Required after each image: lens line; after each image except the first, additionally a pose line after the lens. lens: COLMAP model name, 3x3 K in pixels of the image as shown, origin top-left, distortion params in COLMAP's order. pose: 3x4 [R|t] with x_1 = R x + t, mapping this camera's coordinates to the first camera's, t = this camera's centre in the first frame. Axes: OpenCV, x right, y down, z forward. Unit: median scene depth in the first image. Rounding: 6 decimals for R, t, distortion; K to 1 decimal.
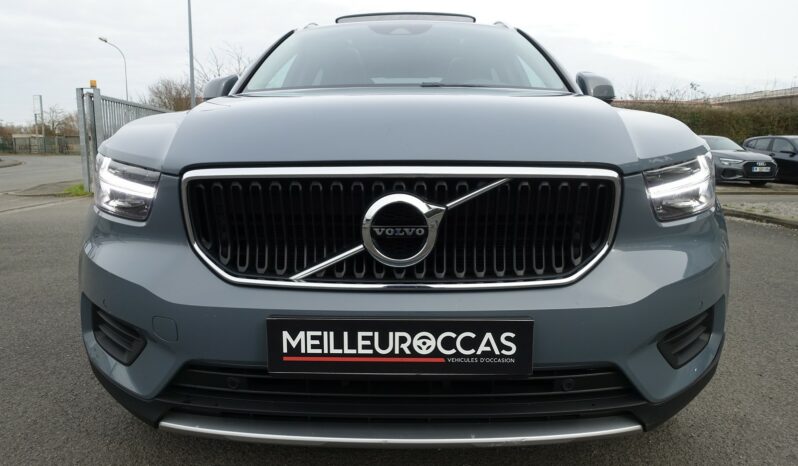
lens RADIAL K [[541.0, 0, 399.1], [0, 541.0, 241.1], [0, 0, 1]] dist [-0.007383, 0.005005]
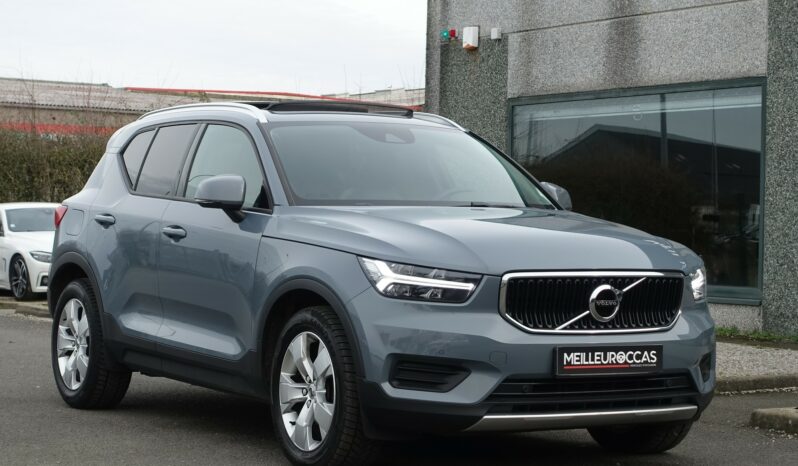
lens RADIAL K [[1798.8, 0, 398.6], [0, 1798.8, 233.0], [0, 0, 1]] dist [-0.093924, 0.000000]
pose [[0.856933, 0.011479, 0.515299, -4.106806], [0.066417, 0.988958, -0.132482, 0.557536], [-0.511130, 0.147753, 0.846709, -4.311392]]
